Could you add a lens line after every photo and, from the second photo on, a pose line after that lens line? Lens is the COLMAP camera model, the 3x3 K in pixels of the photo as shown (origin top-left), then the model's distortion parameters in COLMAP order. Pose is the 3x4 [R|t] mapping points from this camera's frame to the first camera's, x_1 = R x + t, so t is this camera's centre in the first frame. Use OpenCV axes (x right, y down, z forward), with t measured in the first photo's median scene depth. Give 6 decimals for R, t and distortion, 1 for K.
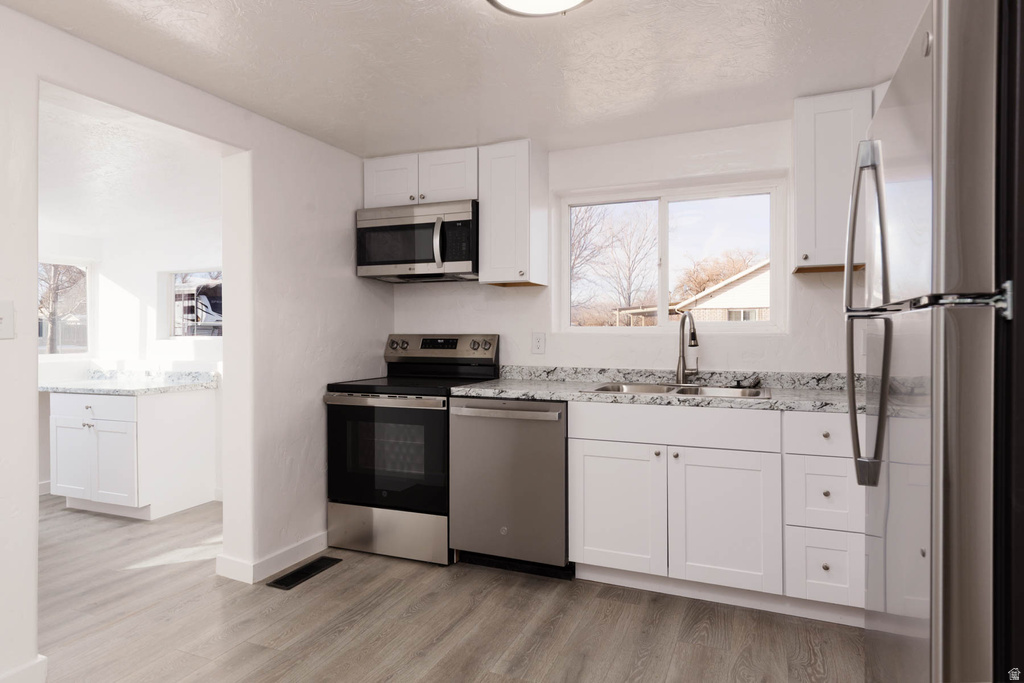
lens RADIAL K [[599.8, 0, 501.1], [0, 599.8, 343.8], [0, 0, 1]] dist [0.000185, -0.000348]
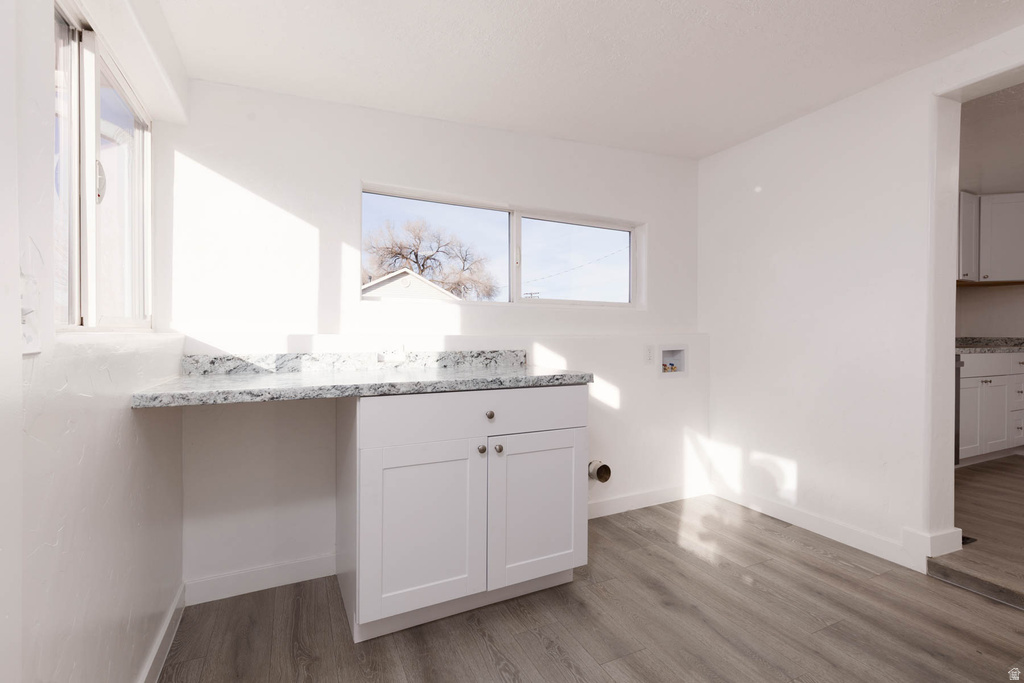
lens RADIAL K [[469.7, 0, 507.6], [0, 469.7, 339.6], [0, 0, 1]] dist [-0.000419, -0.000568]
pose [[0.649780, 0.002854, 0.760117, -1.368027], [0.004955, 0.999956, -0.007990, 0.058648], [-0.760106, 0.008958, 0.649737, 0.985713]]
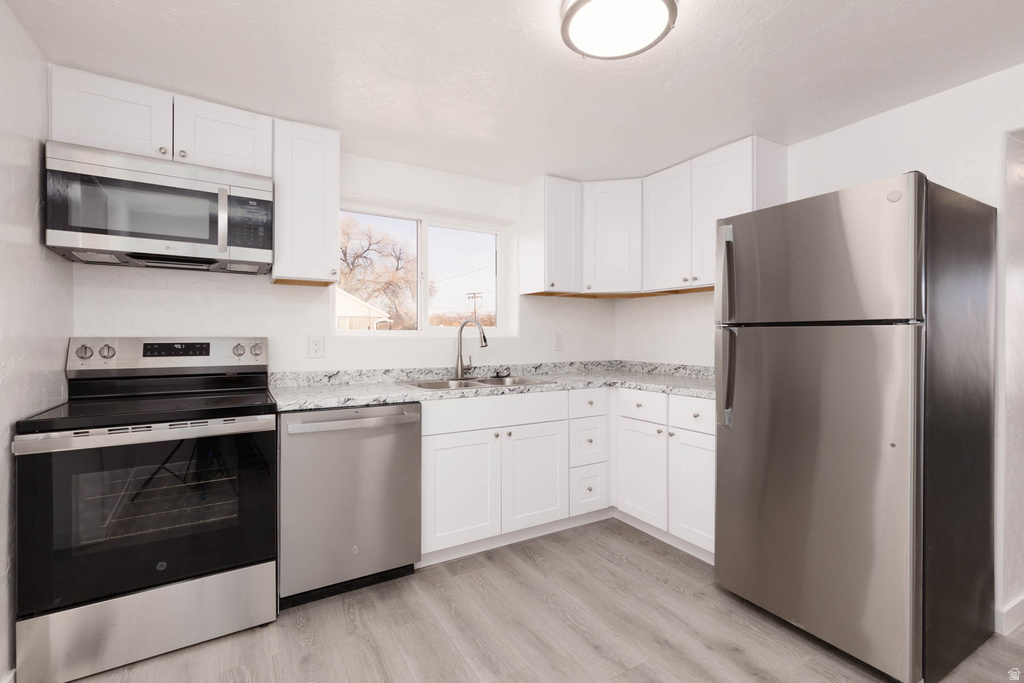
lens RADIAL K [[469.7, 0, 515.7], [0, 469.7, 343.3], [0, 0, 1]] dist [-0.000419, -0.000568]
pose [[0.566319, -0.009190, 0.824135, -0.421389], [0.013505, 0.999907, 0.001870, -0.003923], [-0.824076, 0.010071, 0.566390, 0.361888]]
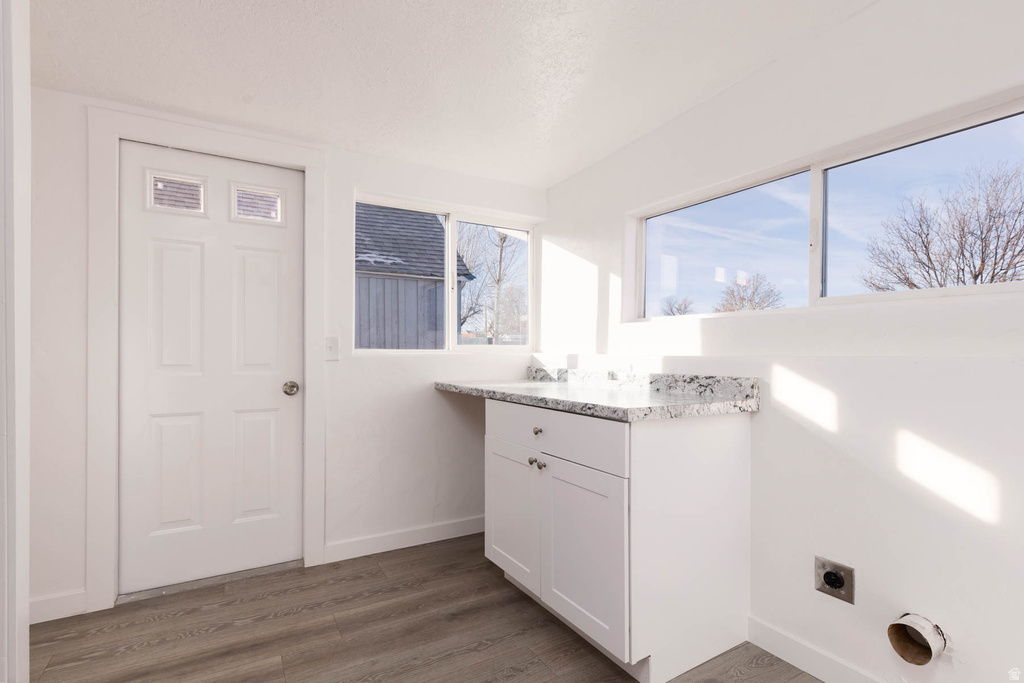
lens RADIAL K [[469.7, 0, 494.1], [0, 469.7, 352.7], [0, 0, 1]] dist [-0.000419, -0.000568]
pose [[0.802961, 0.012819, -0.595894, -0.632926], [-0.020004, 0.999785, -0.005448, 0.049133], [0.595696, 0.016295, 0.803044, 0.853983]]
